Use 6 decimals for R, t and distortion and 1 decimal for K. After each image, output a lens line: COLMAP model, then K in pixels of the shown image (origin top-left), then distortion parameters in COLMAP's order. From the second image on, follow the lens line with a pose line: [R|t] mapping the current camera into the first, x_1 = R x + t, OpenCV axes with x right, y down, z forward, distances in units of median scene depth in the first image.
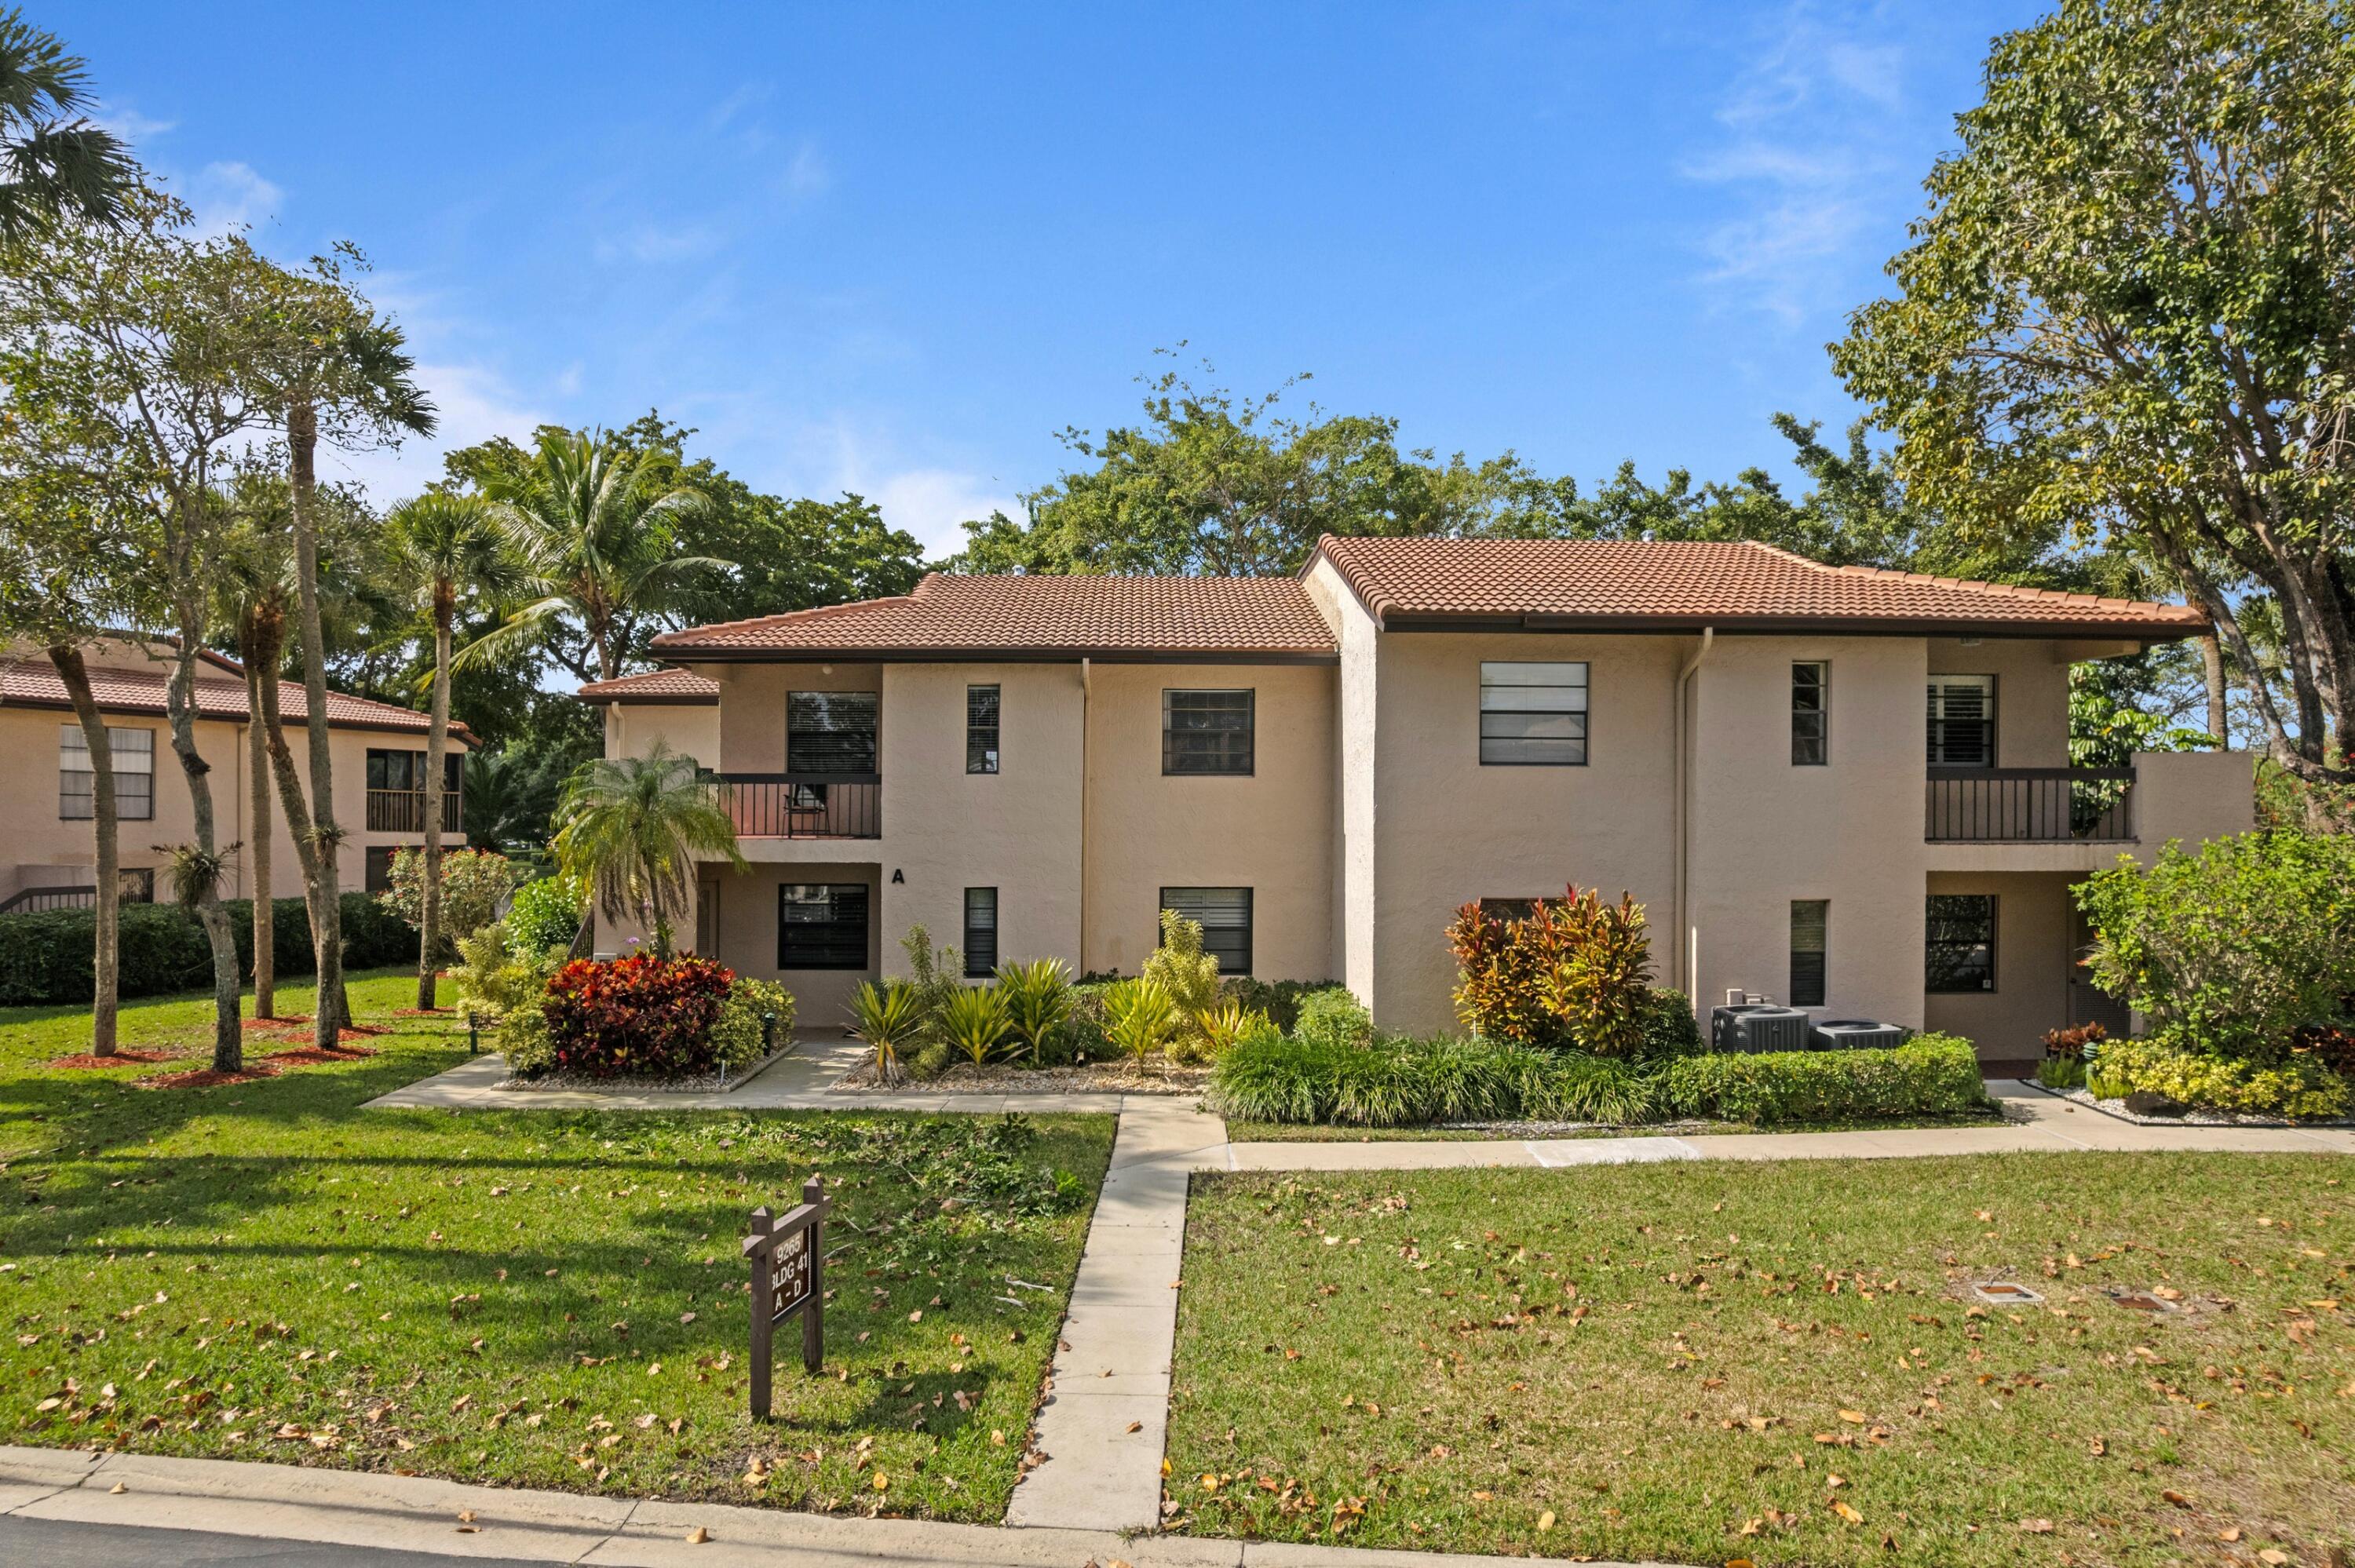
lens RADIAL K [[1530.9, 0, 1159.9], [0, 1530.9, 821.6], [0, 0, 1]] dist [-0.056049, 0.023904]
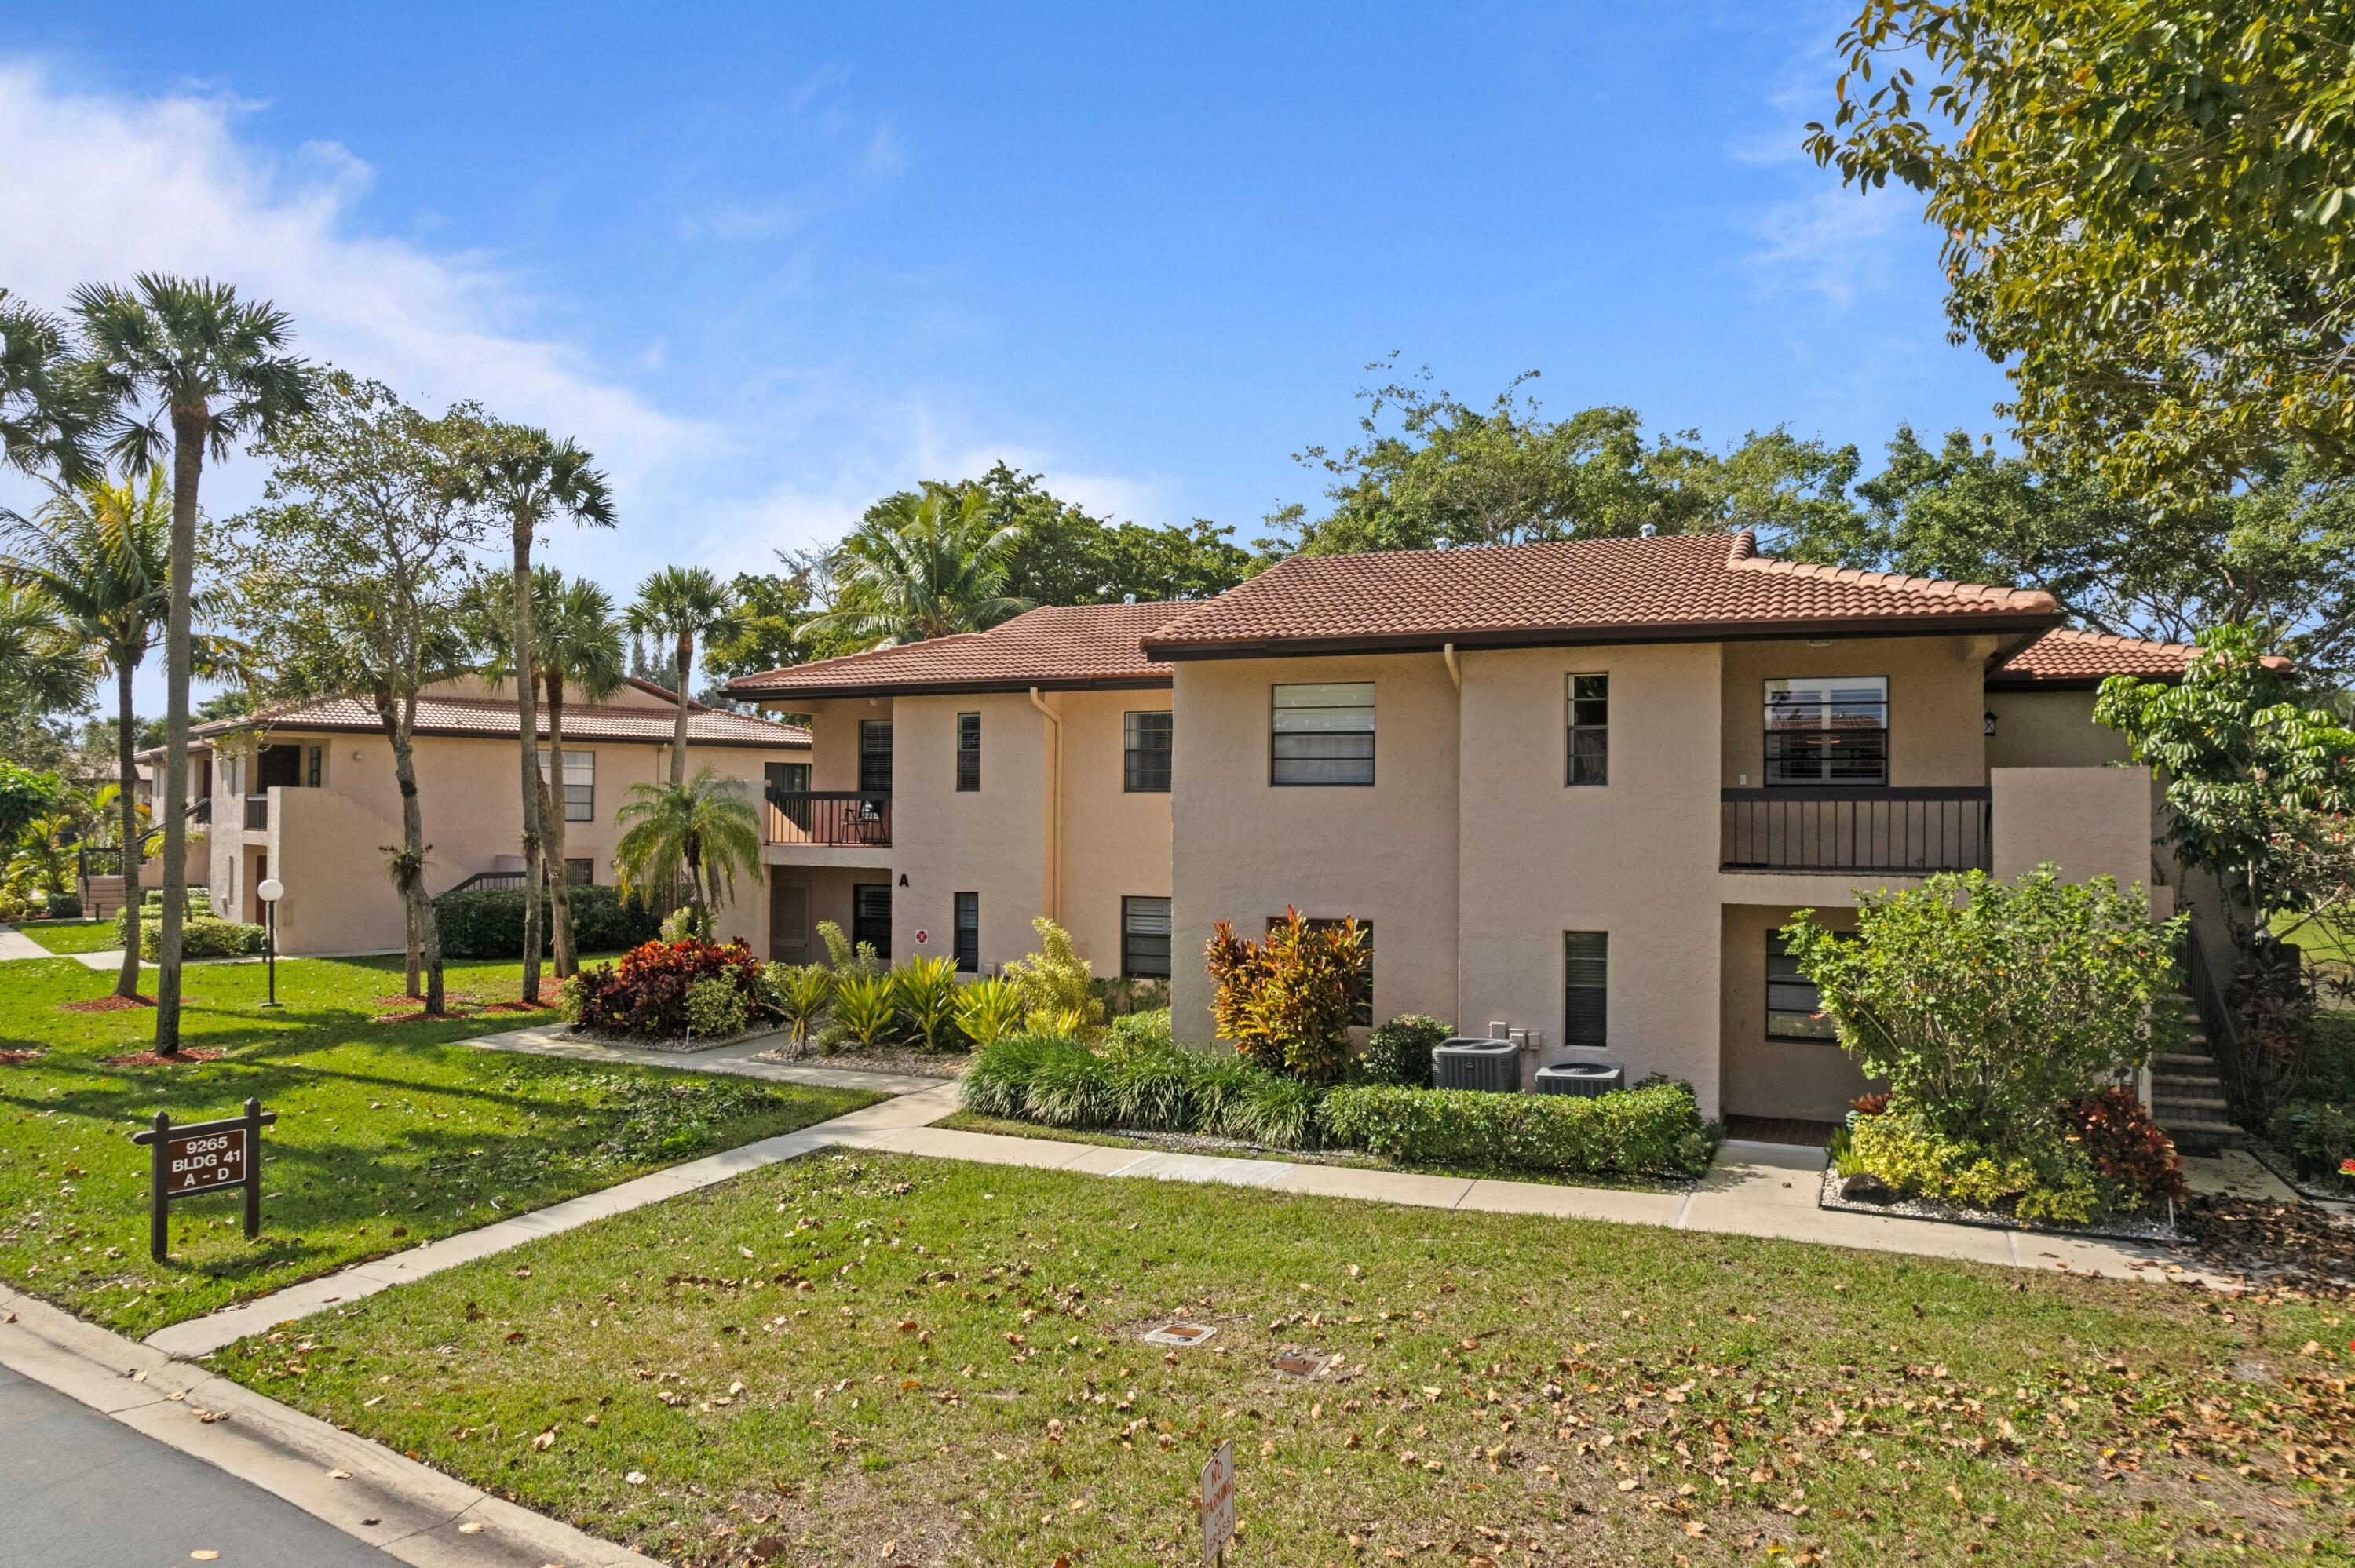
lens RADIAL K [[1530.9, 0, 1167.5], [0, 1530.9, 794.5], [0, 0, 1]] dist [-0.056049, 0.023904]
pose [[0.905762, -0.000802, -0.423786, 0.589877], [-0.004781, 0.999915, -0.012110, -0.019211], [0.423759, 0.012995, 0.905682, 0.046365]]
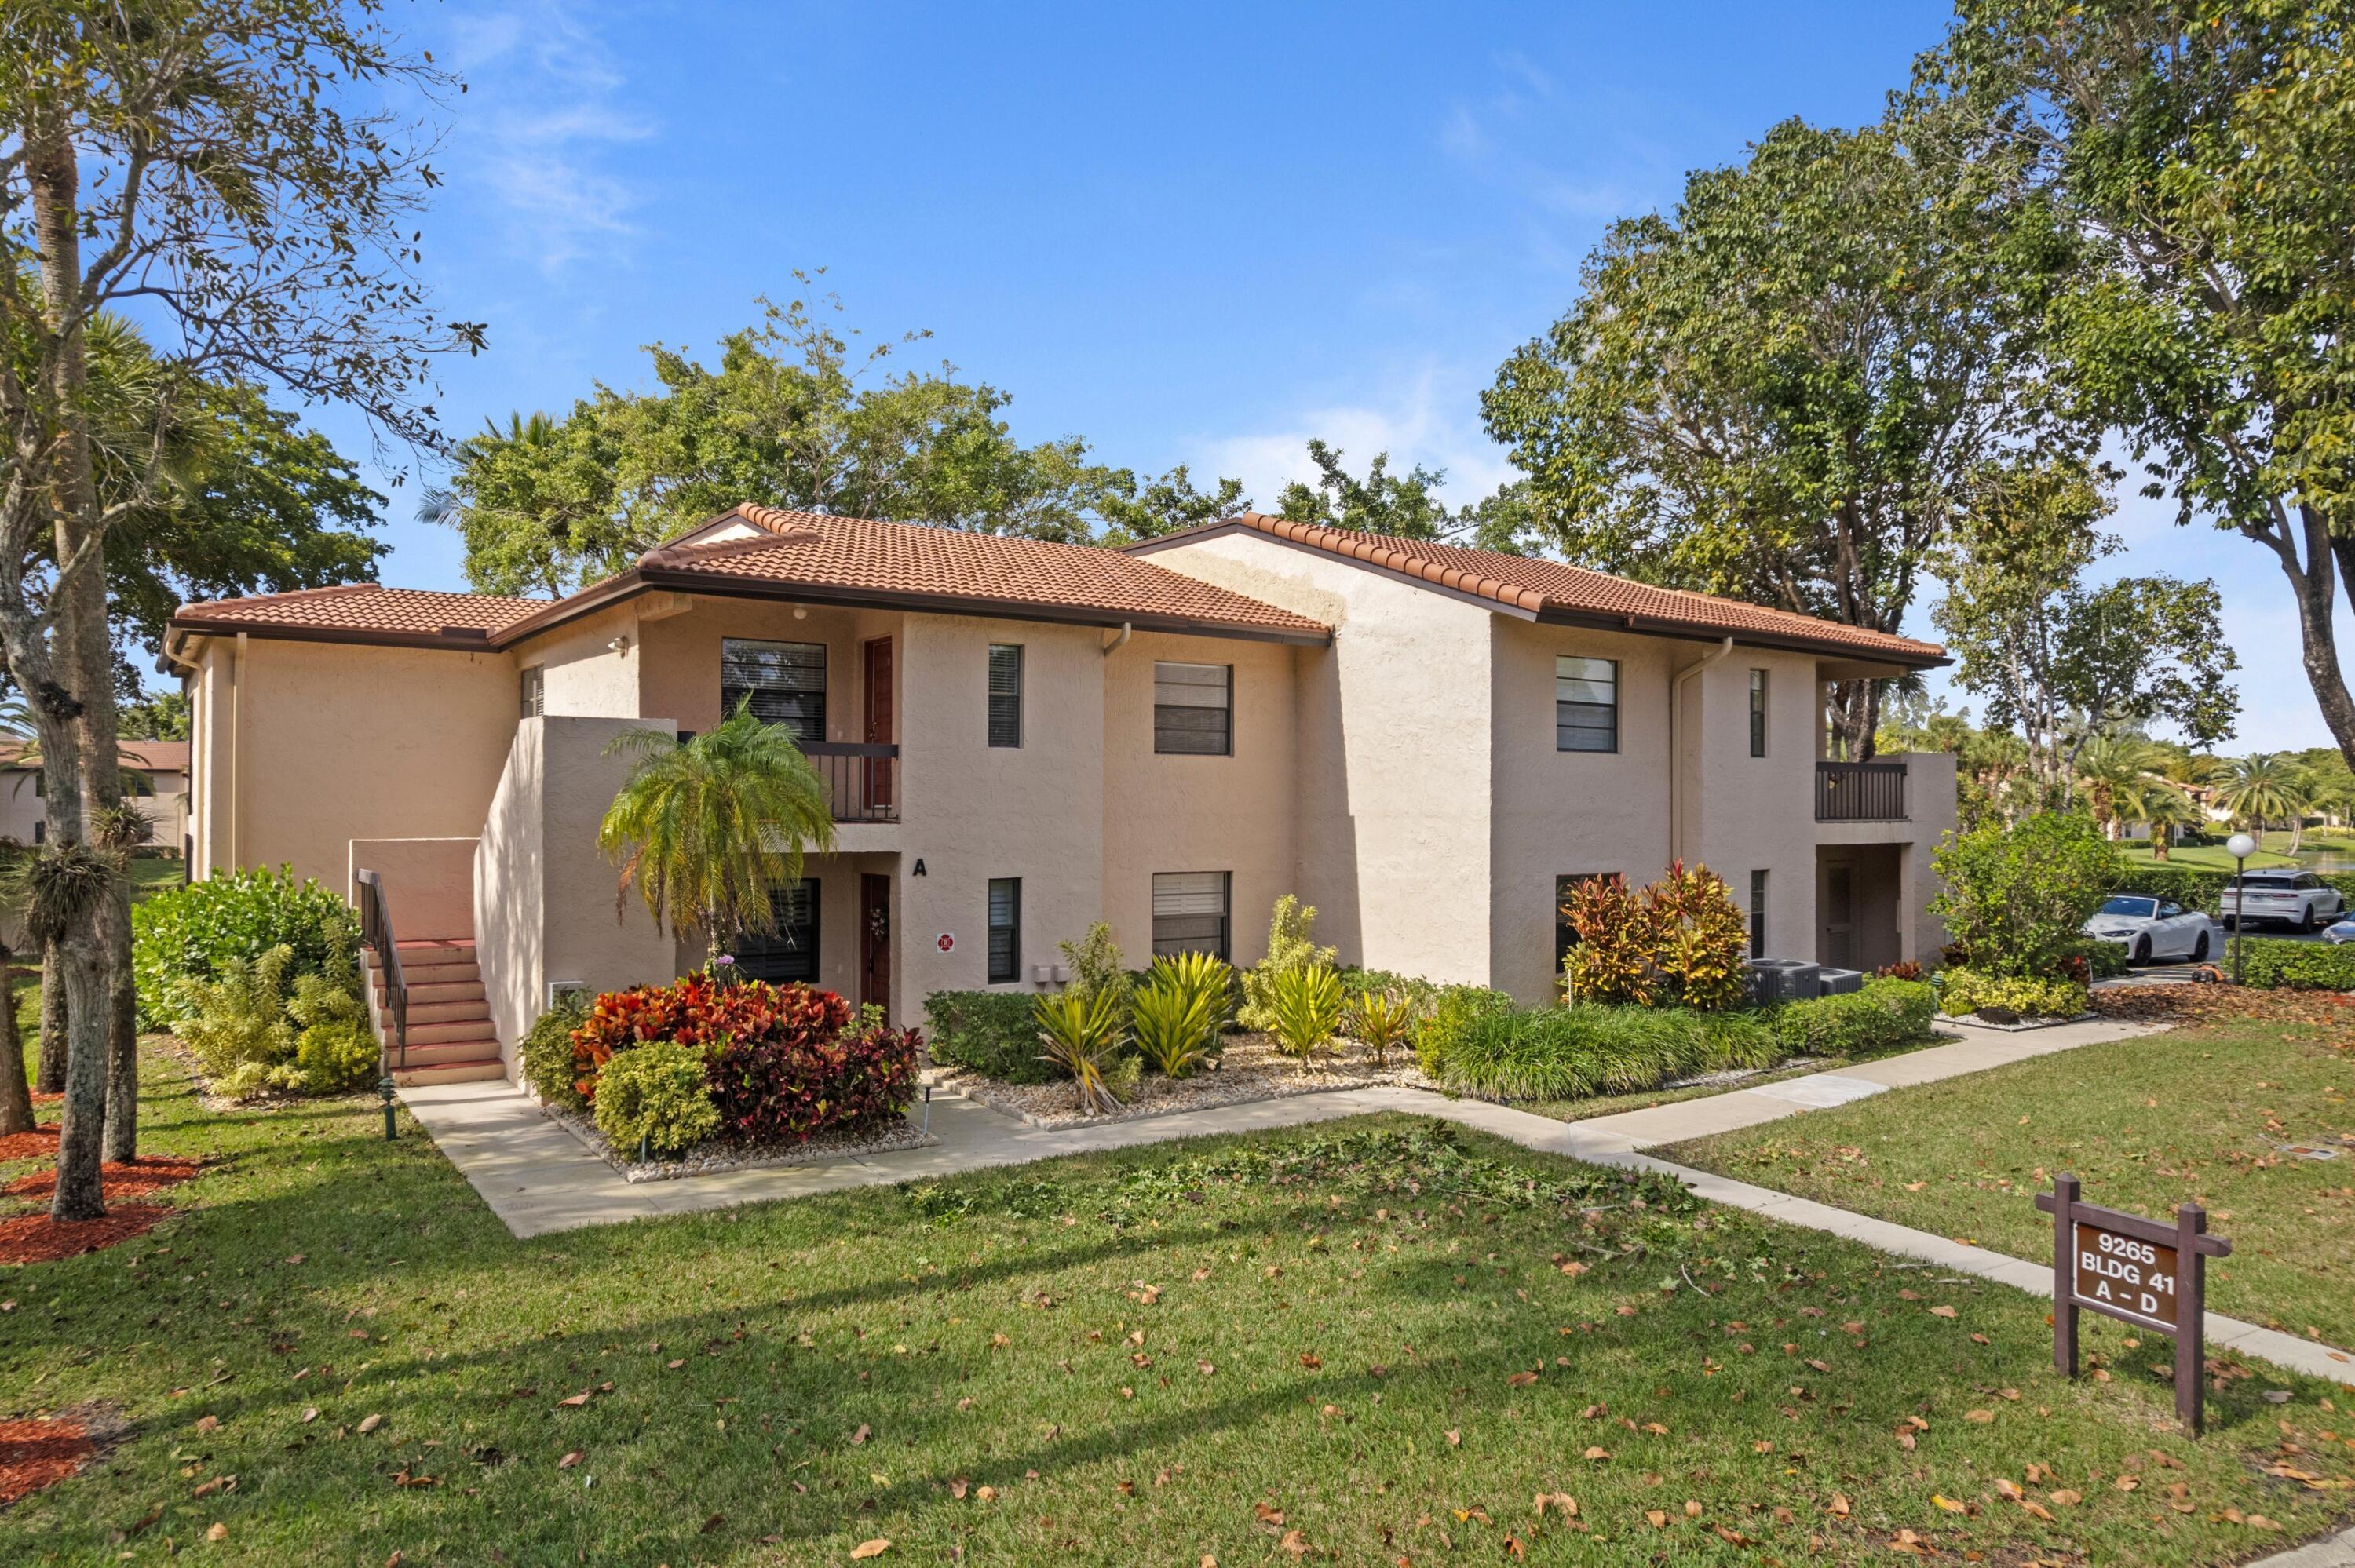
lens RADIAL K [[1530.9, 0, 1169.1], [0, 1530.9, 780.3], [0, 0, 1]] dist [-0.056049, 0.023904]
pose [[0.823904, 0.011155, 0.566619, -0.632503], [-0.002177, 0.999861, -0.016518, 0.001756], [-0.566725, 0.012376, 0.823814, 0.275738]]
